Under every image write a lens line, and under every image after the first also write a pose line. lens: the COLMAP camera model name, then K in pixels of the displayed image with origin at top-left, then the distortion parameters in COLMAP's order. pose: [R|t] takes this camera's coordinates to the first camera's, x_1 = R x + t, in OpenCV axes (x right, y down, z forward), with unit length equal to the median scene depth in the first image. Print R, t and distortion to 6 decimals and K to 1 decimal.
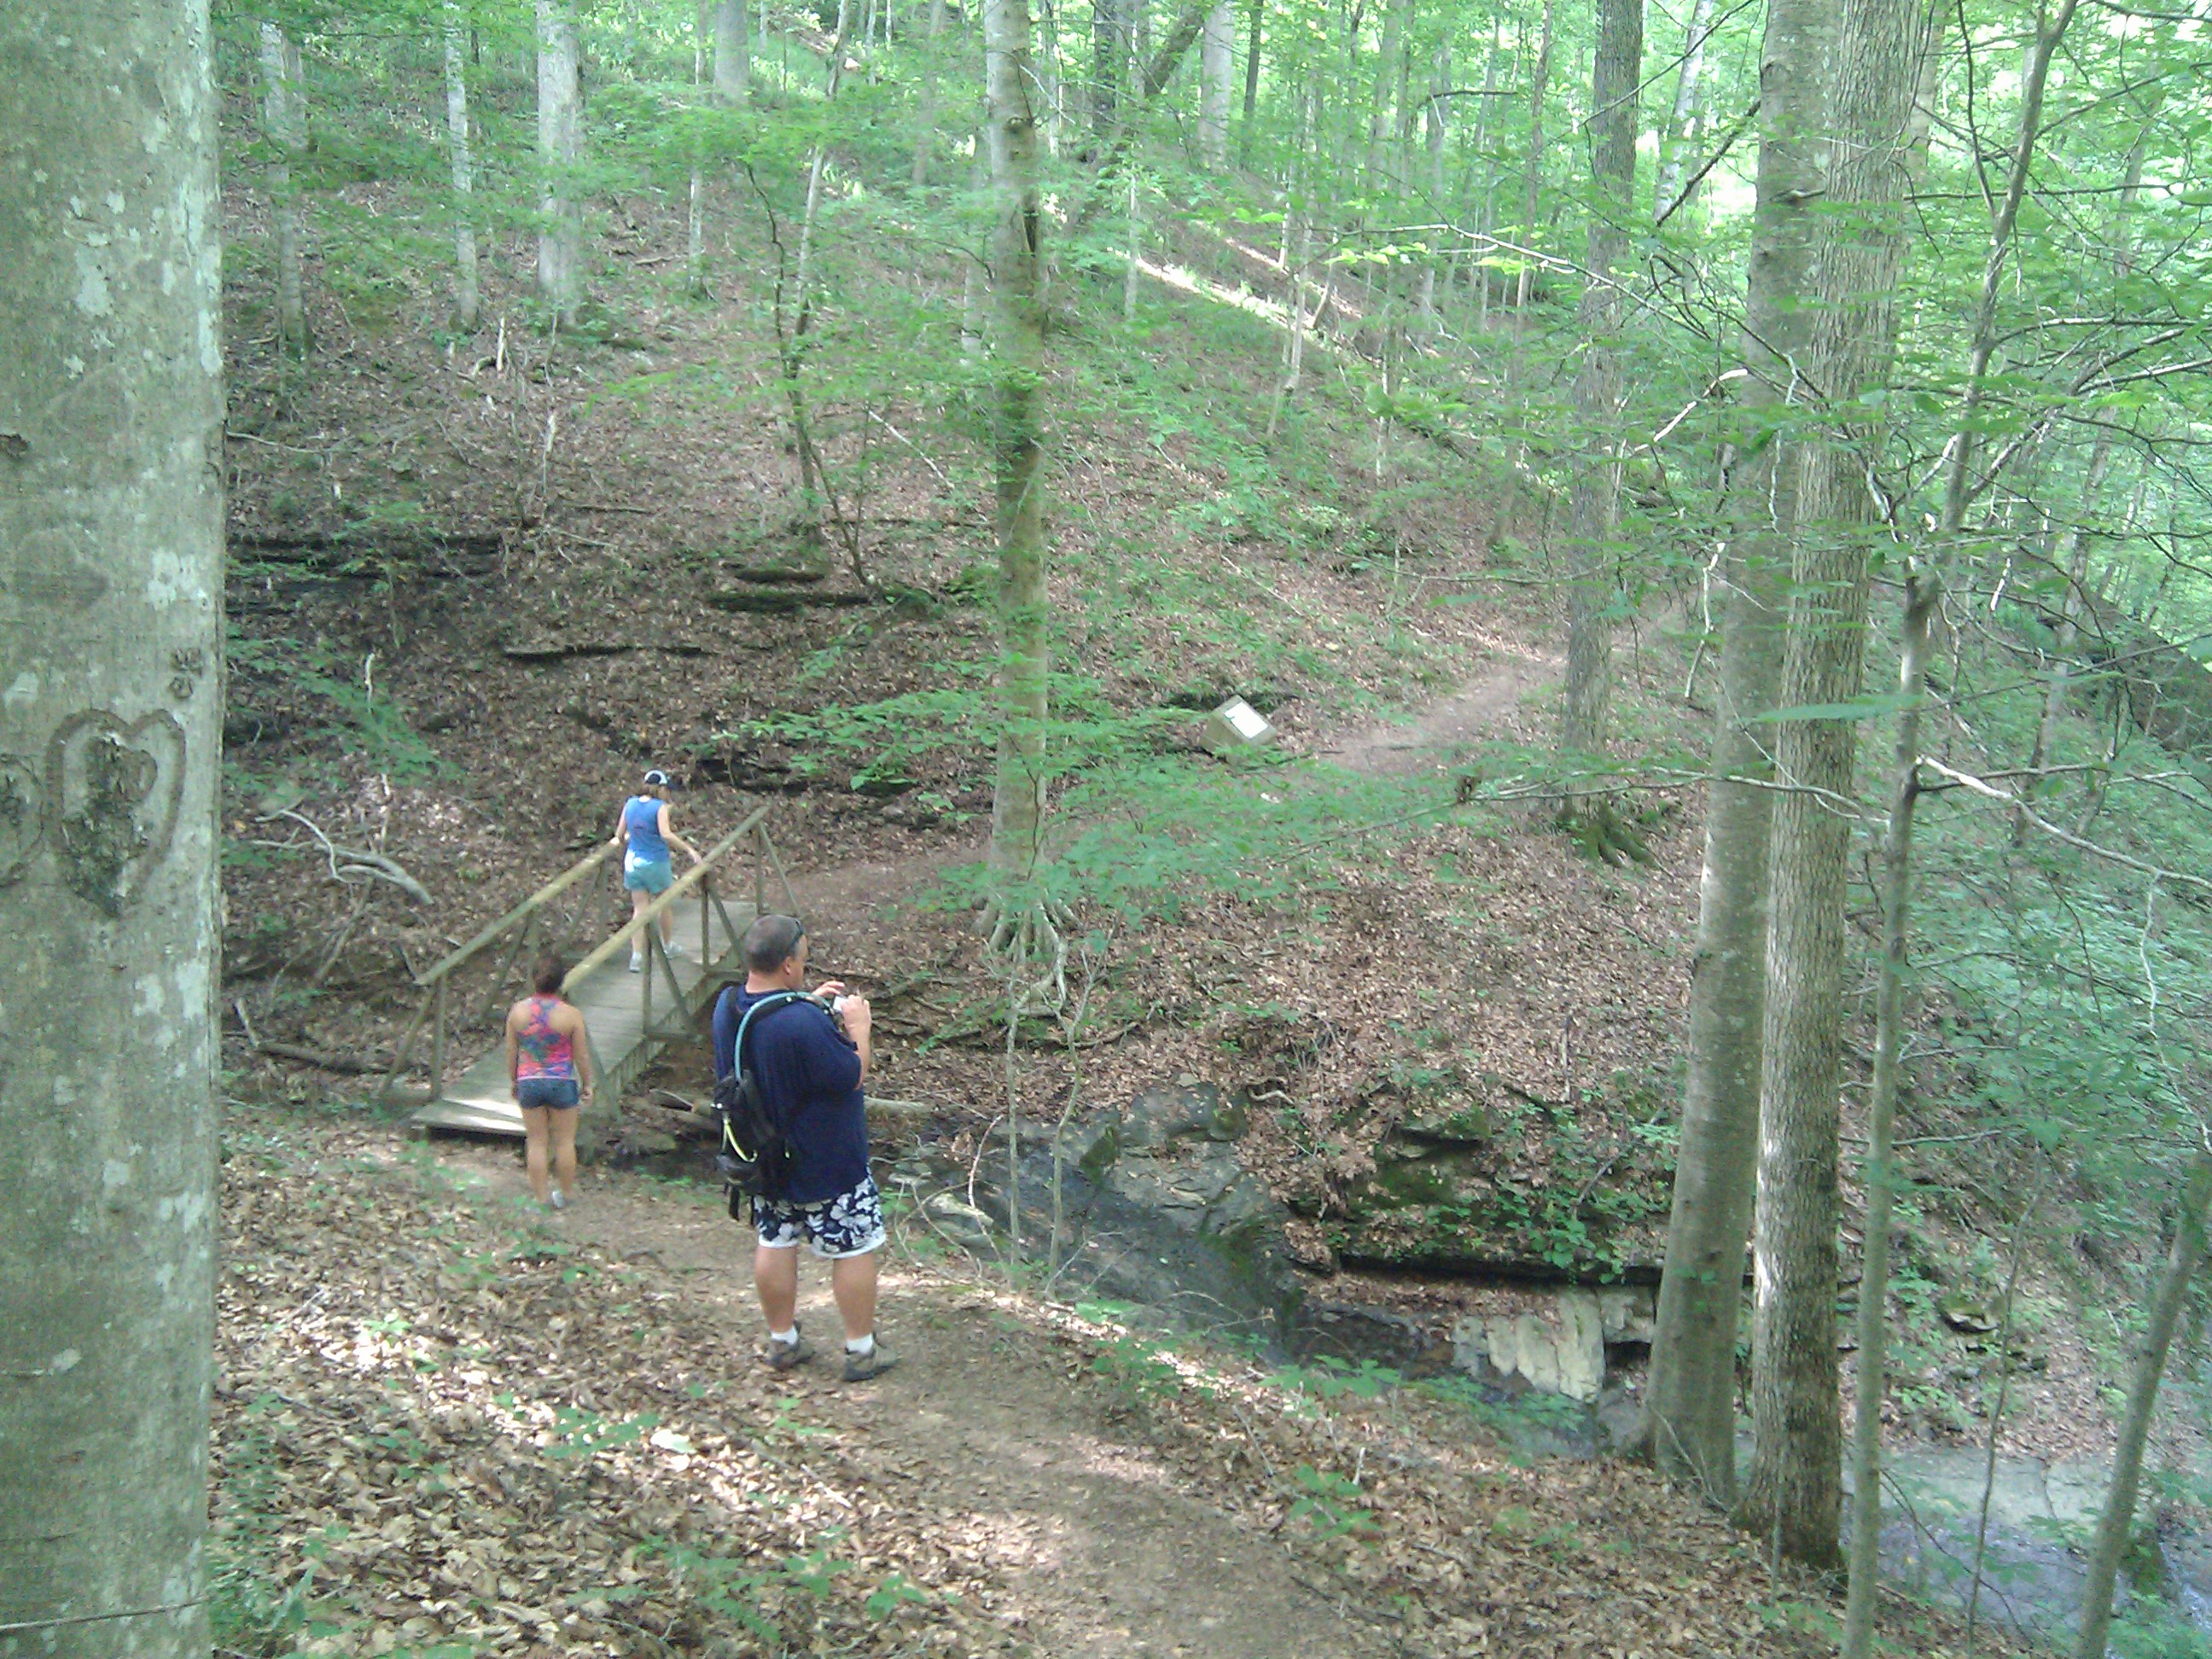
lens RADIAL K [[2209.0, 0, 1105.4], [0, 2209.0, 830.9], [0, 0, 1]] dist [0.062265, 0.000000]
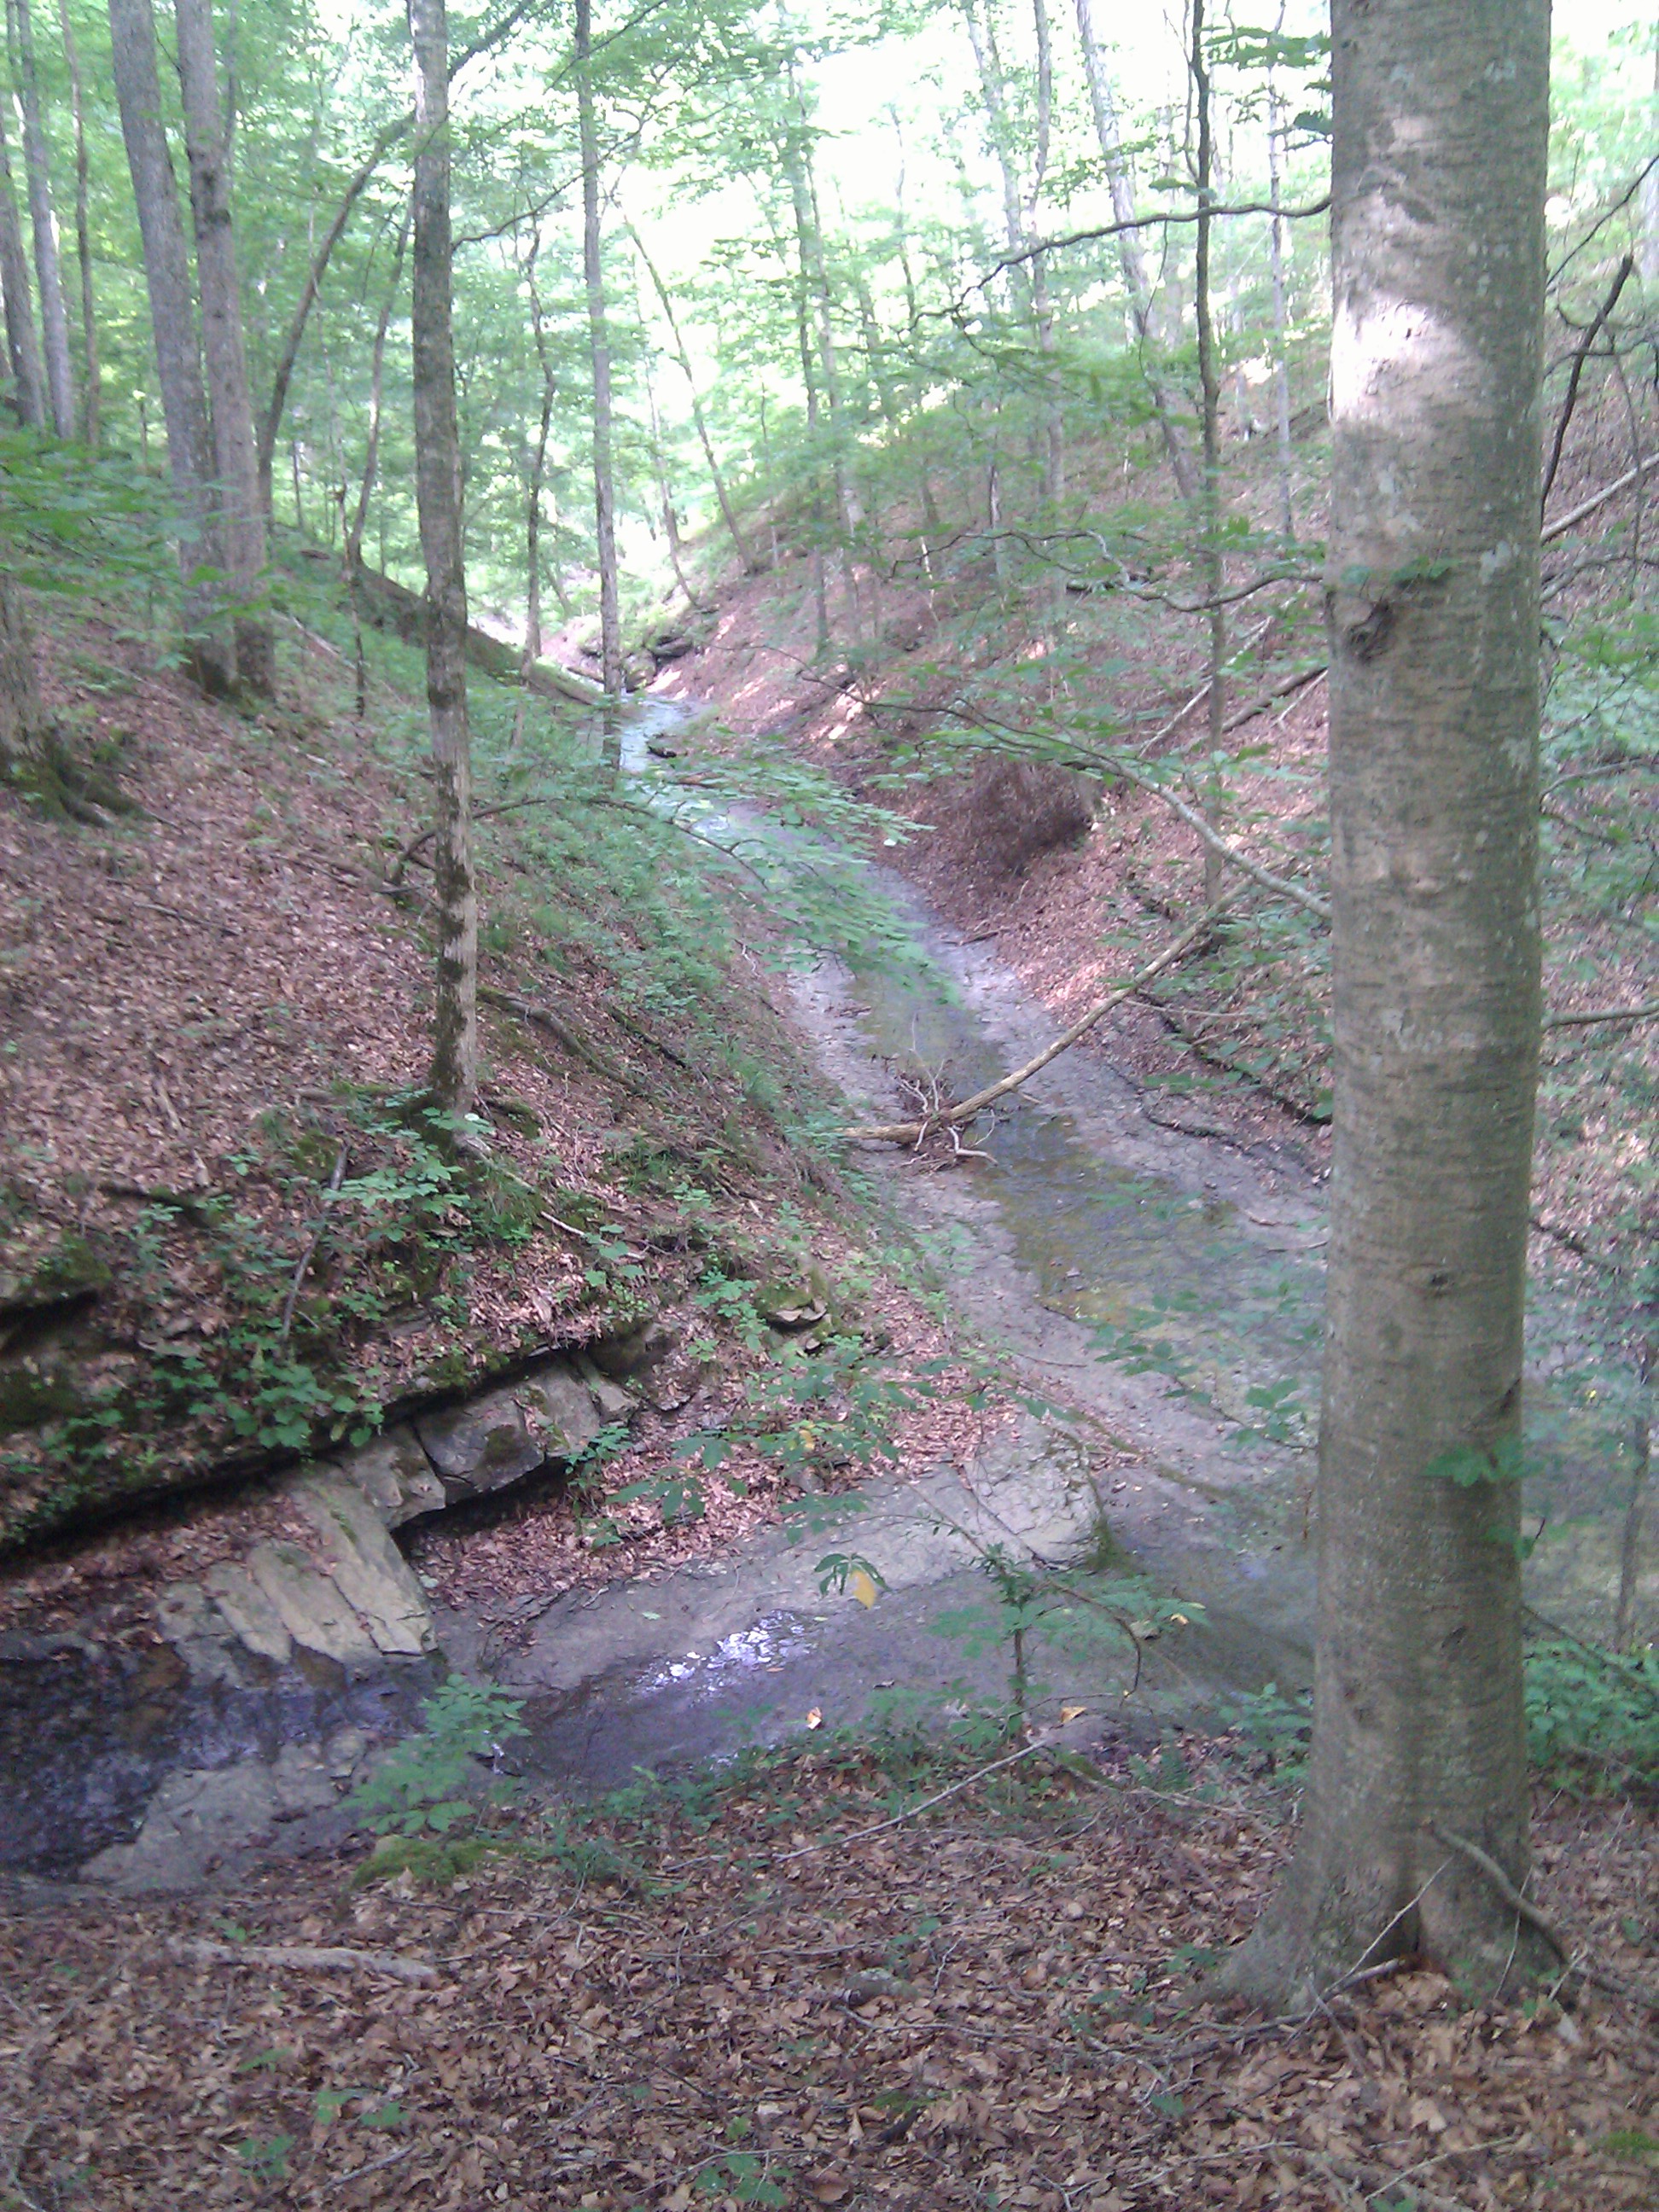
lens RADIAL K [[2209.0, 0, 829.7], [0, 2209.0, 1105.6], [0, 0, 1]] dist [0.062265, 0.000000]
pose [[0.766879, -0.259615, 0.586939, -0.012568], [0.195677, 0.965569, 0.171424, 0.031177], [-0.611234, -0.016611, 0.791275, 0.424763]]
